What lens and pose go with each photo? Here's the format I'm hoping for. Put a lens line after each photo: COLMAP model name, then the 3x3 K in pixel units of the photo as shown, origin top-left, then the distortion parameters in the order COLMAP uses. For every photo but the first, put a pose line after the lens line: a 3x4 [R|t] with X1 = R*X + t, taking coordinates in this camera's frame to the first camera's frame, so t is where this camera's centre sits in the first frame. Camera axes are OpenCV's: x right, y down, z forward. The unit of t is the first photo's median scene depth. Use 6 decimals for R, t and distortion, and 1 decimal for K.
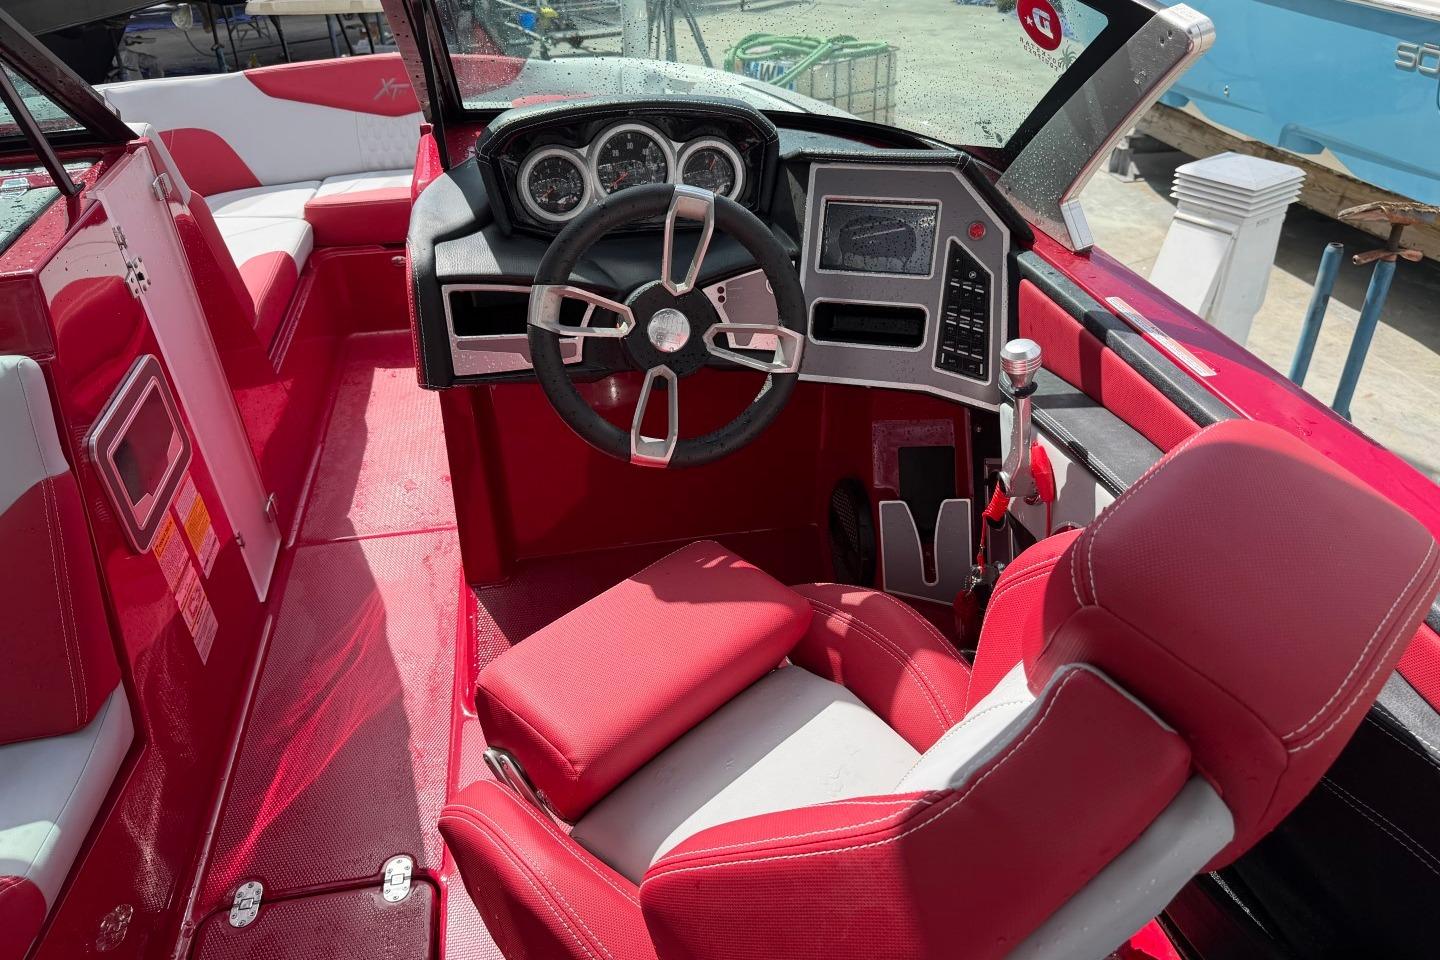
lens RADIAL K [[1009.1, 0, 729.3], [0, 1009.1, 486.7], [0, 0, 1]] dist [0.064246, -0.087519]
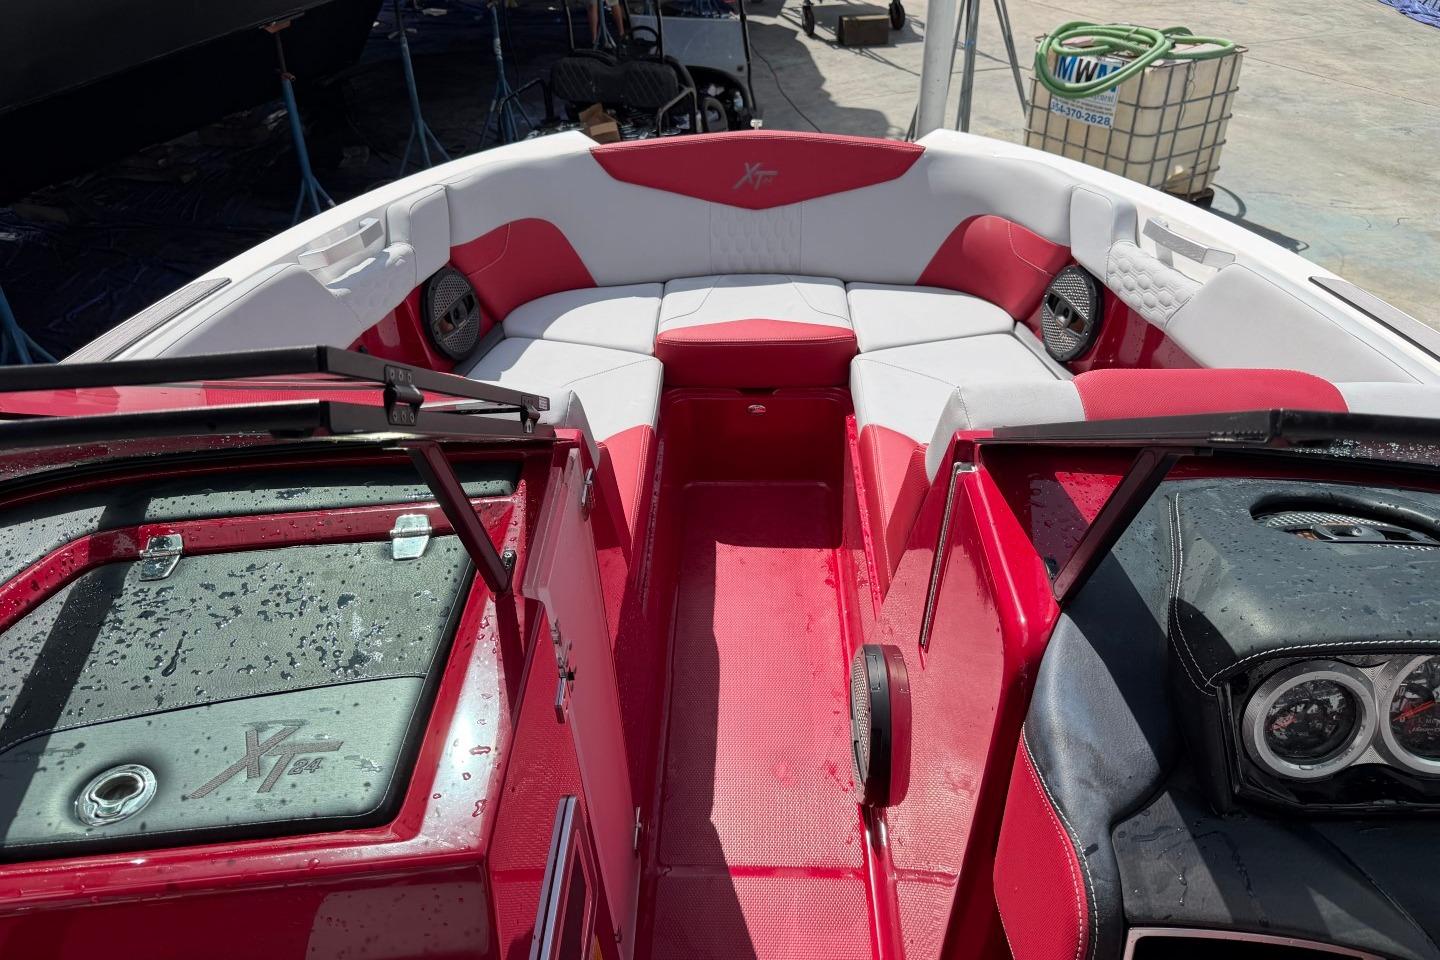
lens RADIAL K [[1009.1, 0, 729.3], [0, 1009.1, 486.7], [0, 0, 1]] dist [0.064246, -0.087519]
pose [[0.979367, 0.125645, -0.158284, -0.079842], [-0.115662, 0.990761, 0.070817, -0.082440], [0.165719, -0.051048, 0.984851, 0.074155]]
